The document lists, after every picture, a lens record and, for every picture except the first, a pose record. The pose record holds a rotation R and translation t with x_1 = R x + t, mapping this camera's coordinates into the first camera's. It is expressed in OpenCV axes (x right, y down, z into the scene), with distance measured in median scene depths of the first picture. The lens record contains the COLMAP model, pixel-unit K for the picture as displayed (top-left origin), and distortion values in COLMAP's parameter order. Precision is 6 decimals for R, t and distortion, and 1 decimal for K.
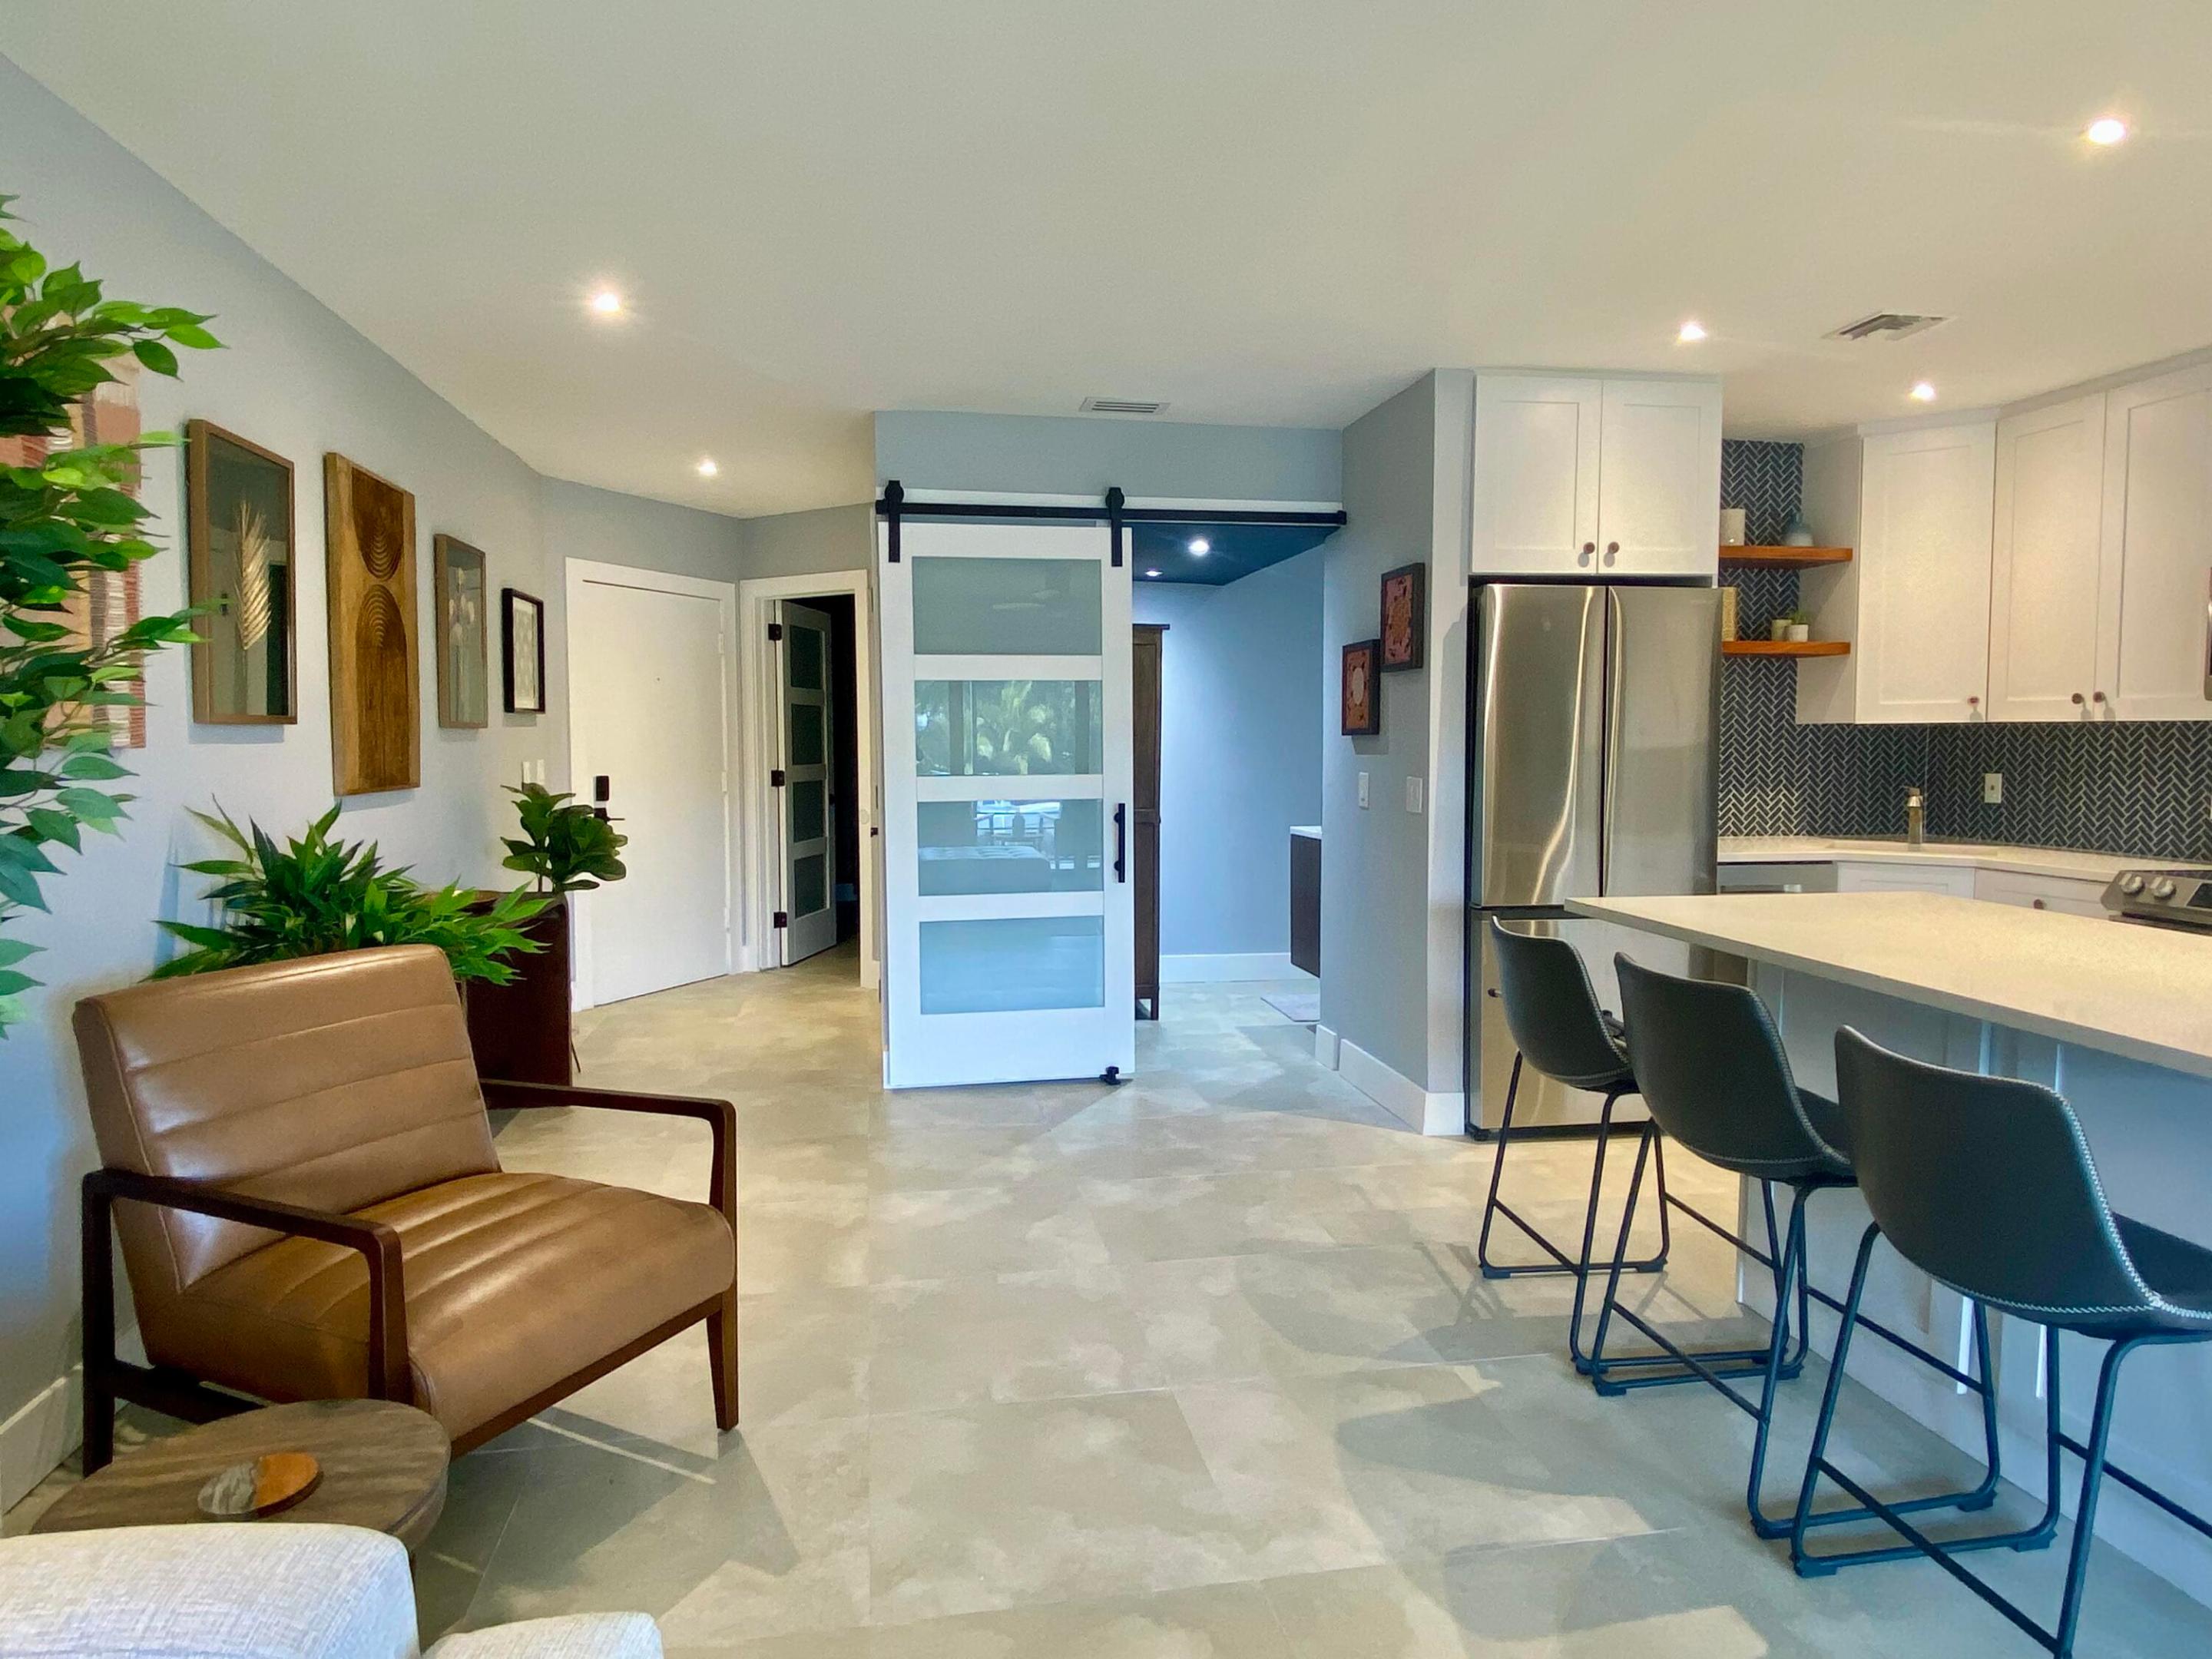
lens RADIAL K [[1286.6, 0, 1098.9], [0, 1286.6, 824.1], [0, 0, 1]] dist [0.126007, -0.166181]
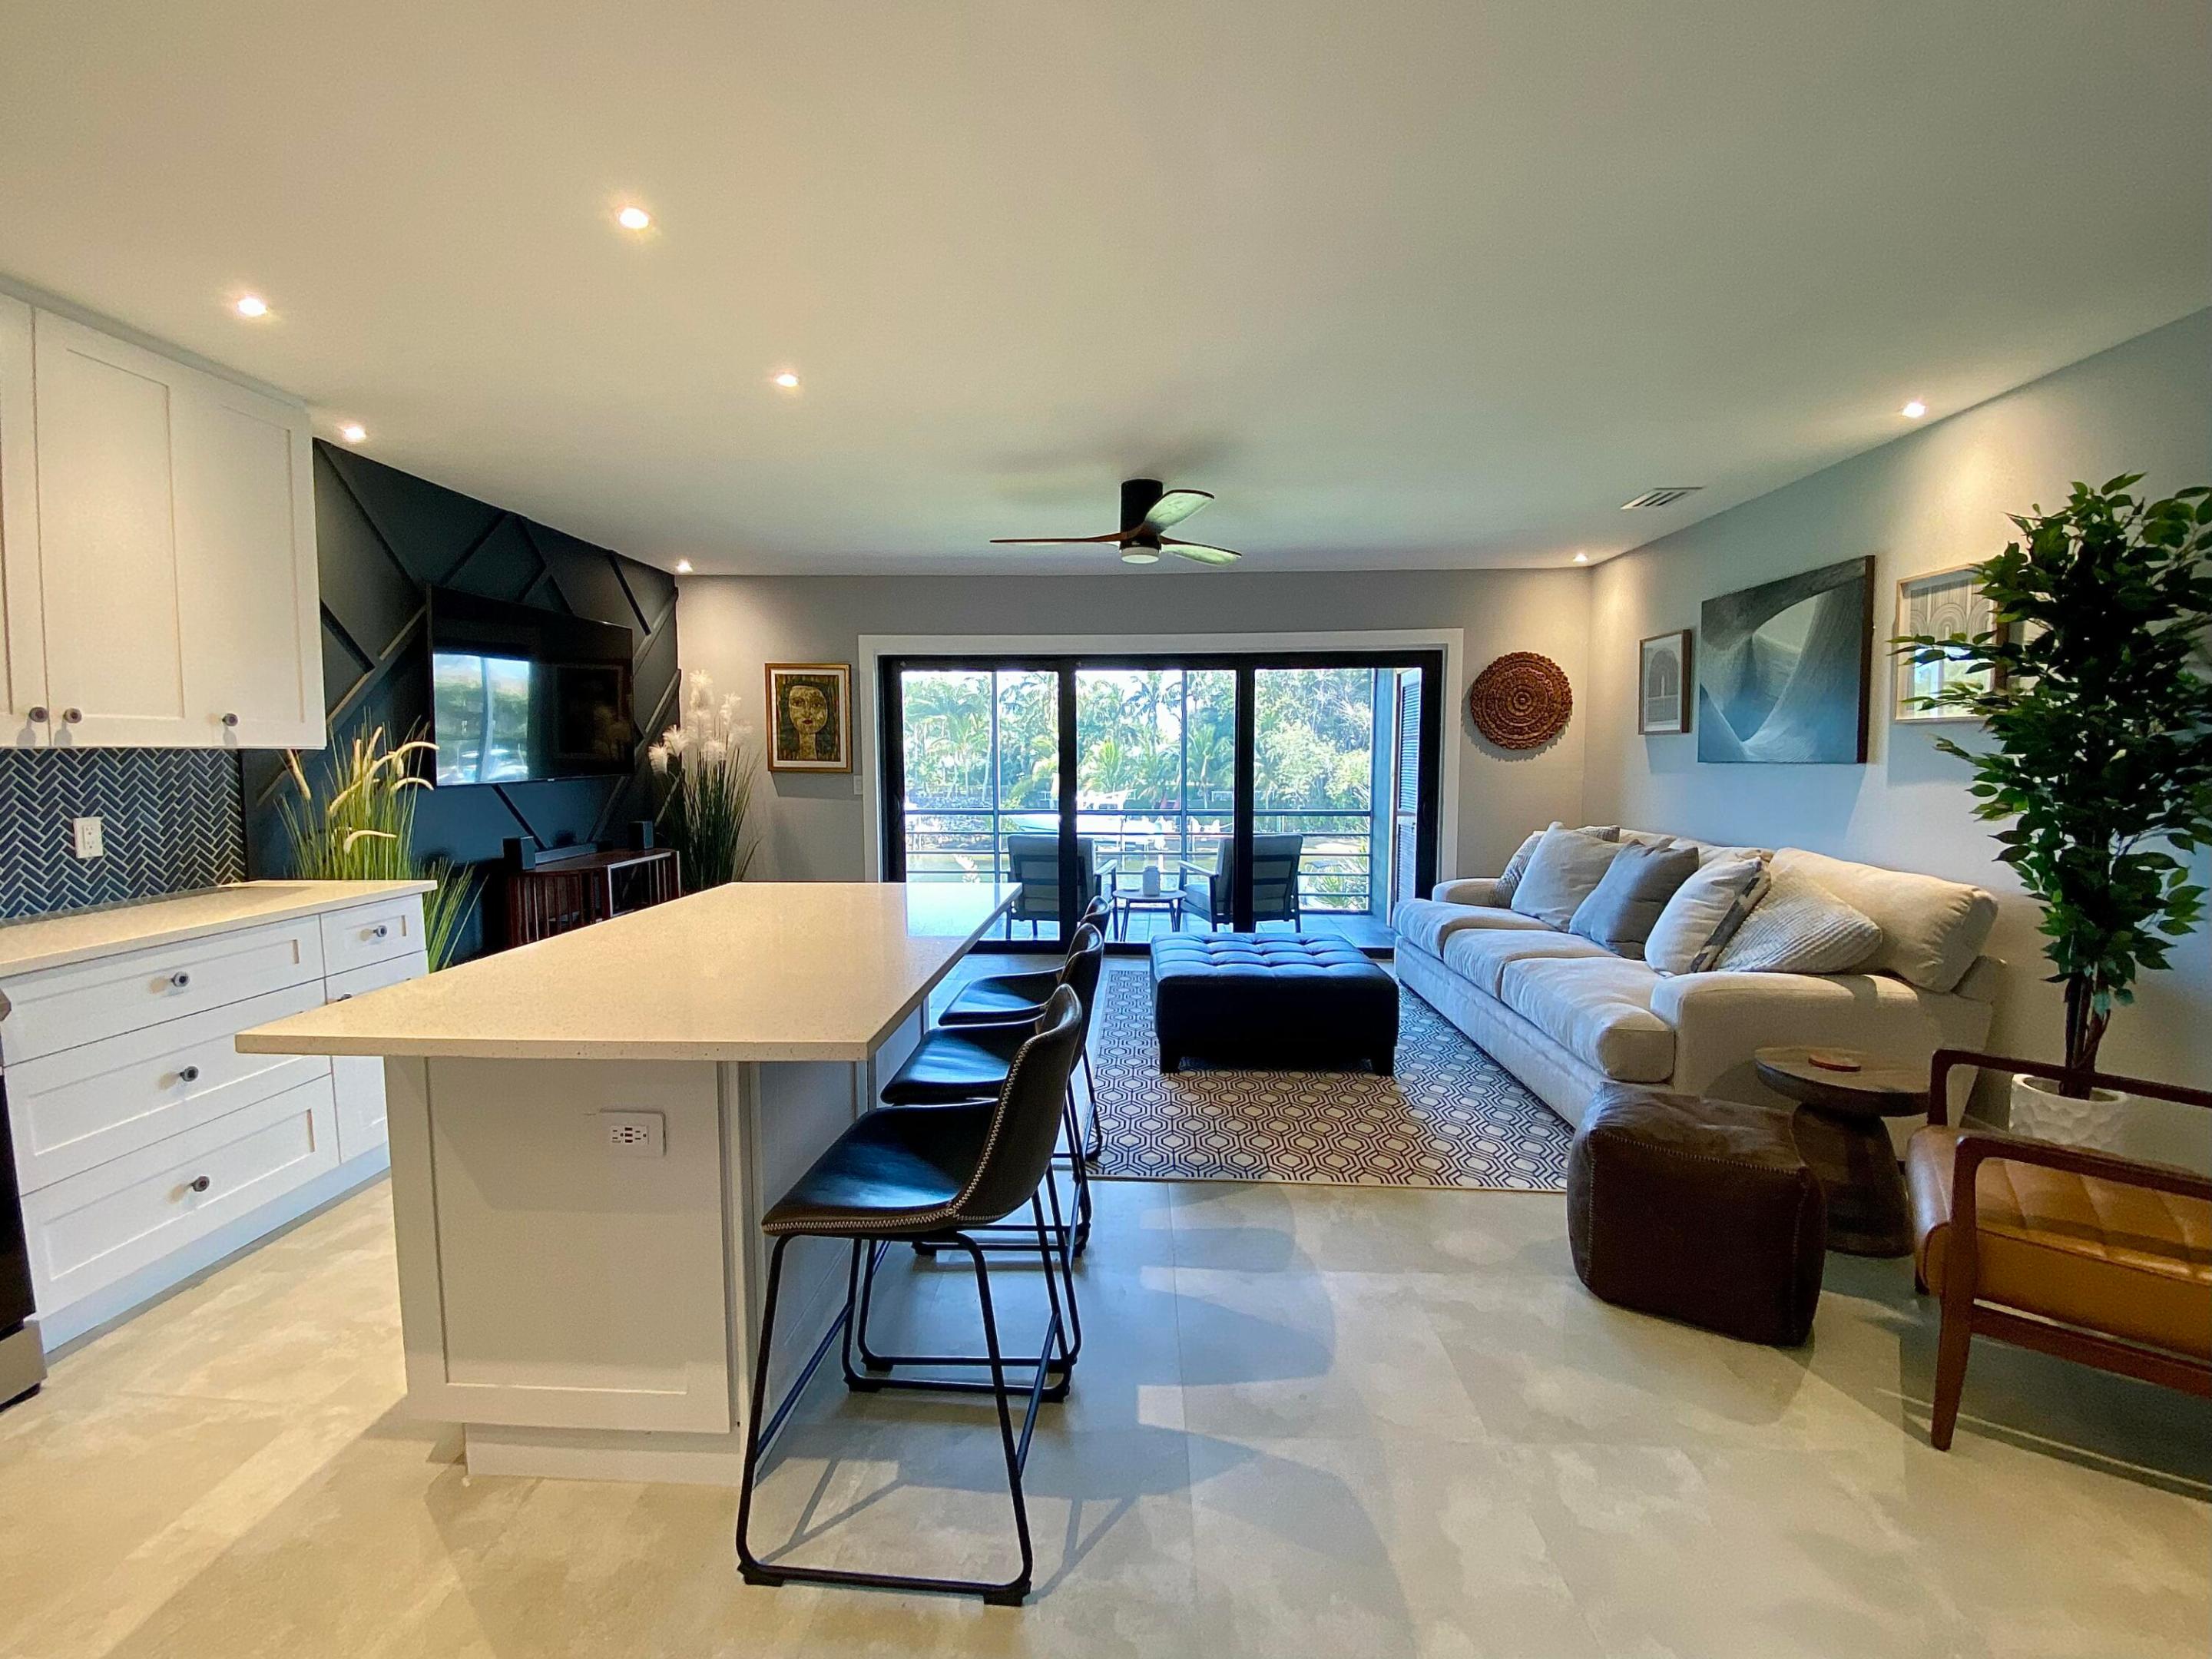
lens RADIAL K [[919.4, 0, 1100.0], [0, 919.4, 832.1], [0, 0, 1]] dist [0.017204, -0.020860]
pose [[-0.975066, -0.017198, 0.221247, 0.116106], [0.016038, 0.988925, 0.147550, -0.070048], [-0.221334, 0.147420, -0.963991, 0.989853]]
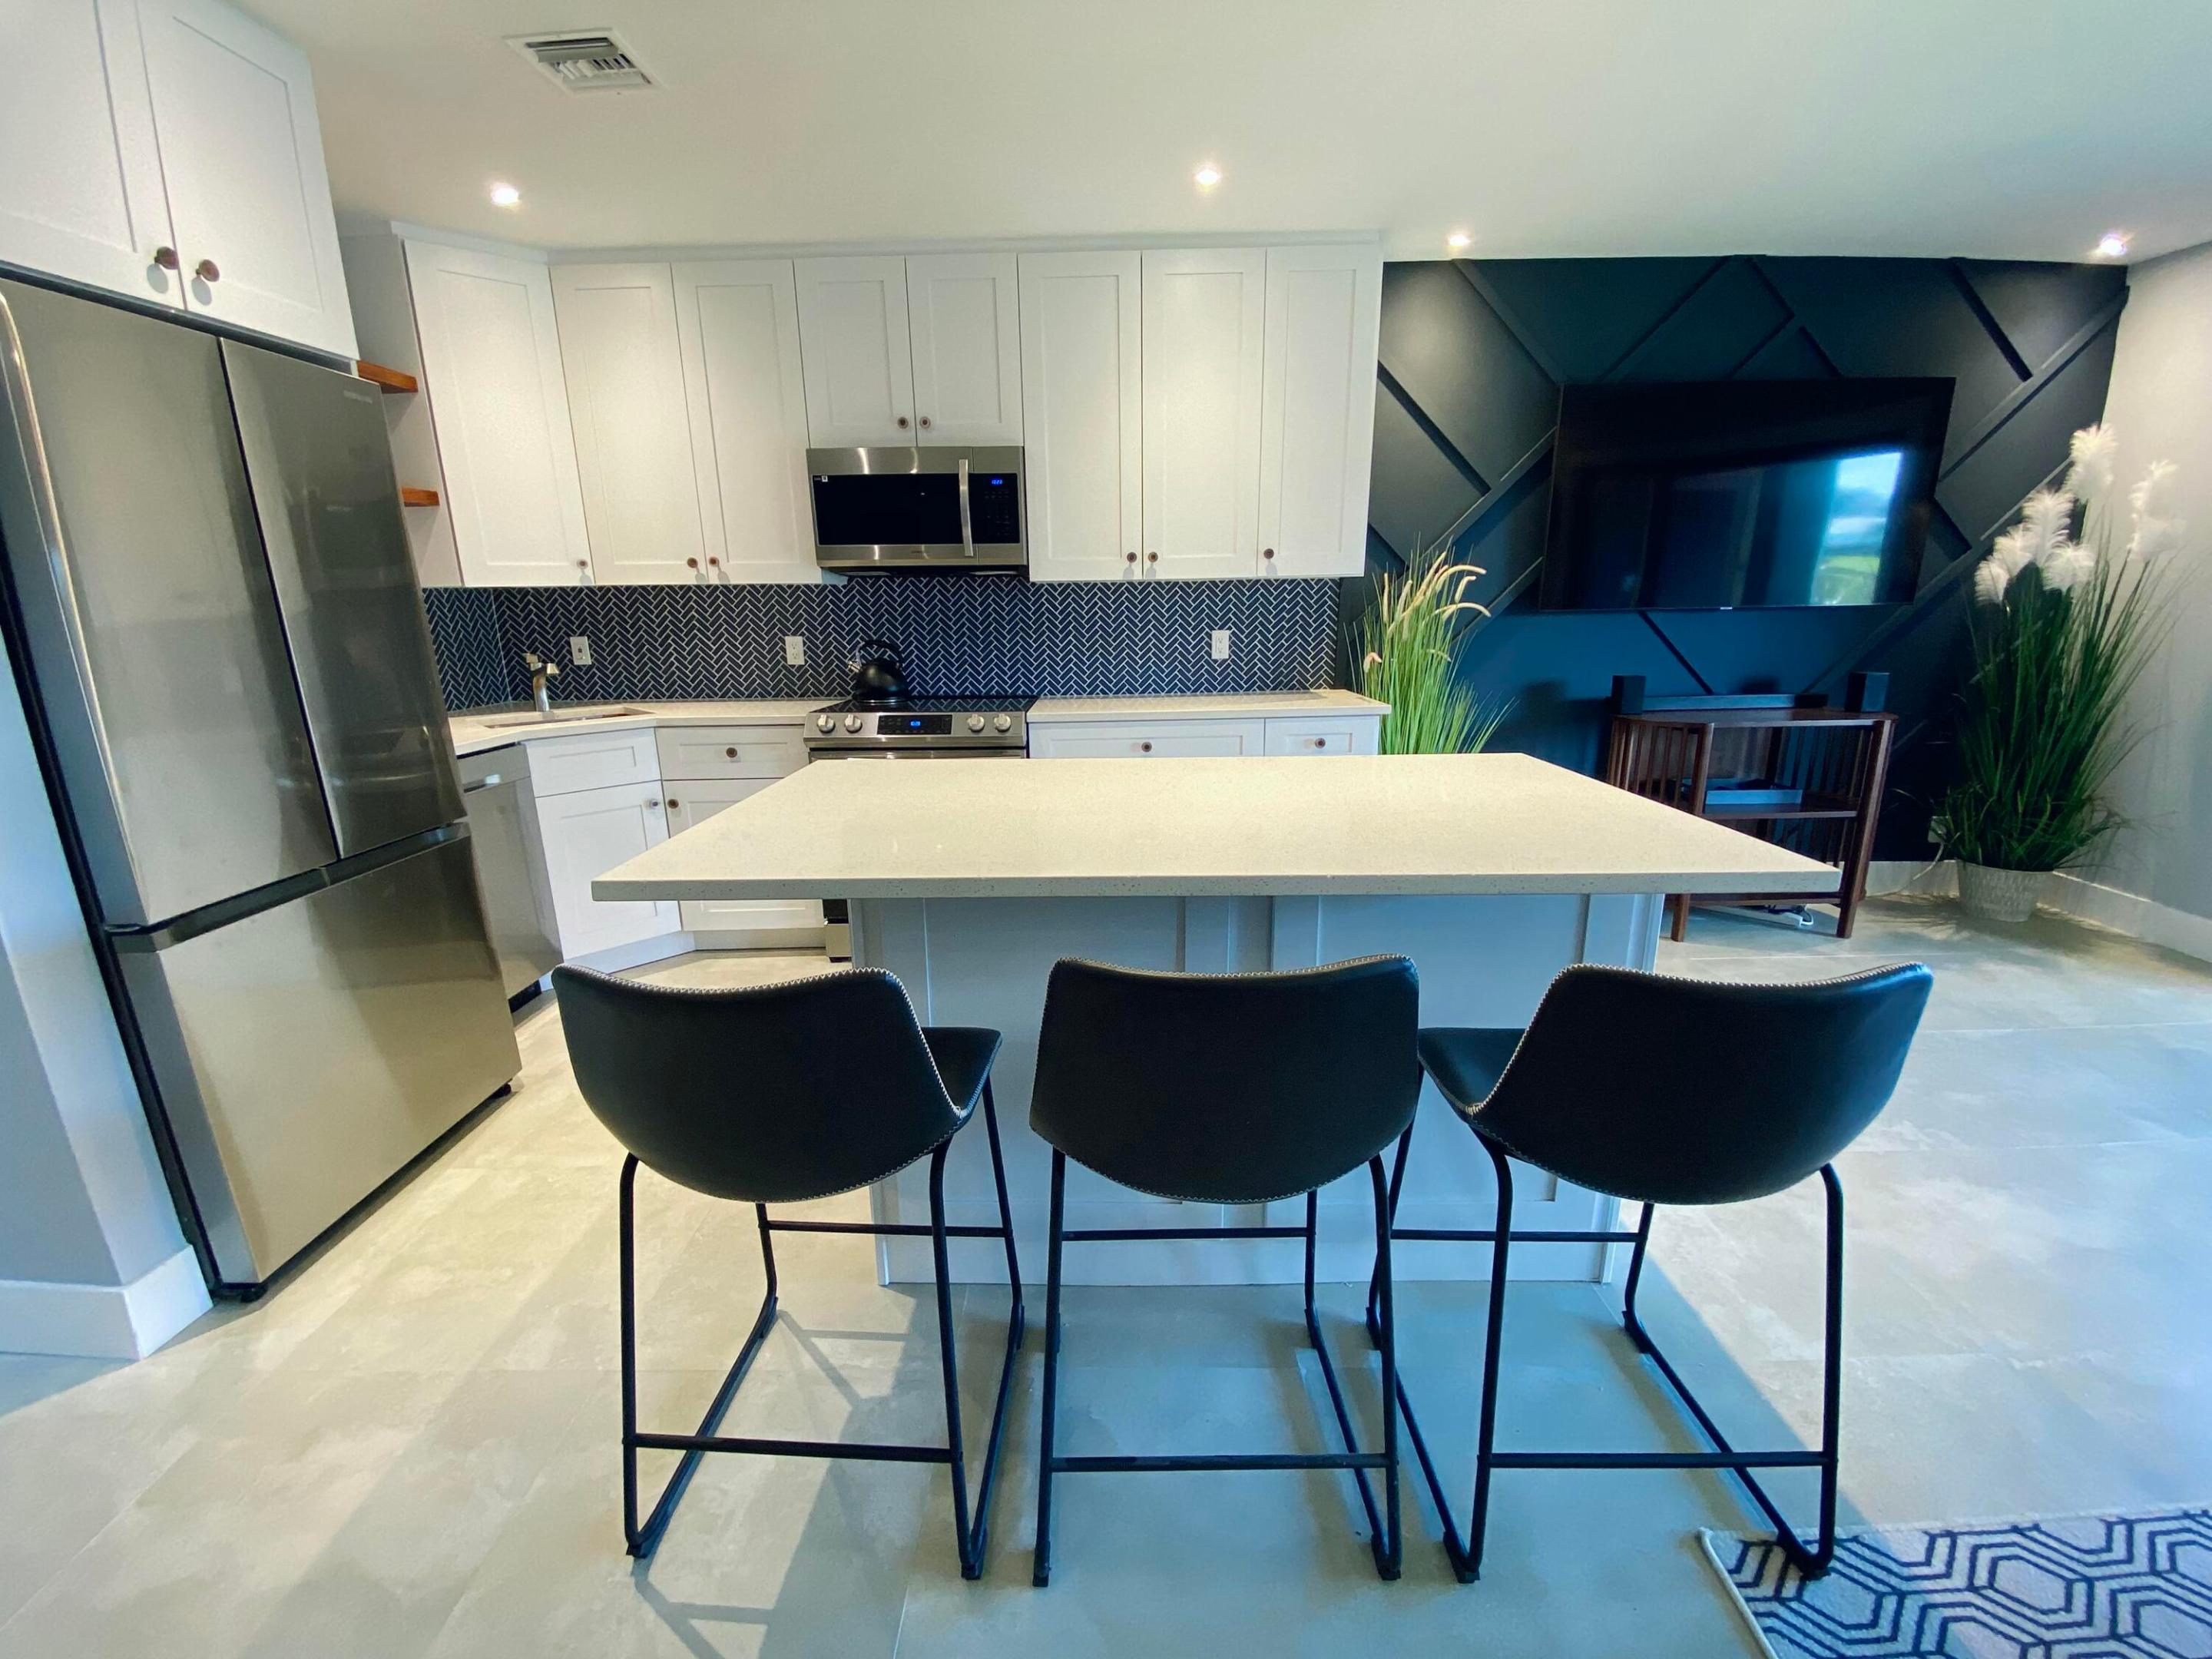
lens RADIAL K [[900.8, 0, 1106.0], [0, 900.8, 829.5], [0, 0, 1]] dist [0.029721, -0.026181]
pose [[0.180710, -0.242937, 0.953061, 0.023326], [0.081215, 0.969391, 0.231700, -0.026224], [-0.980178, 0.035533, 0.194909, 0.511175]]
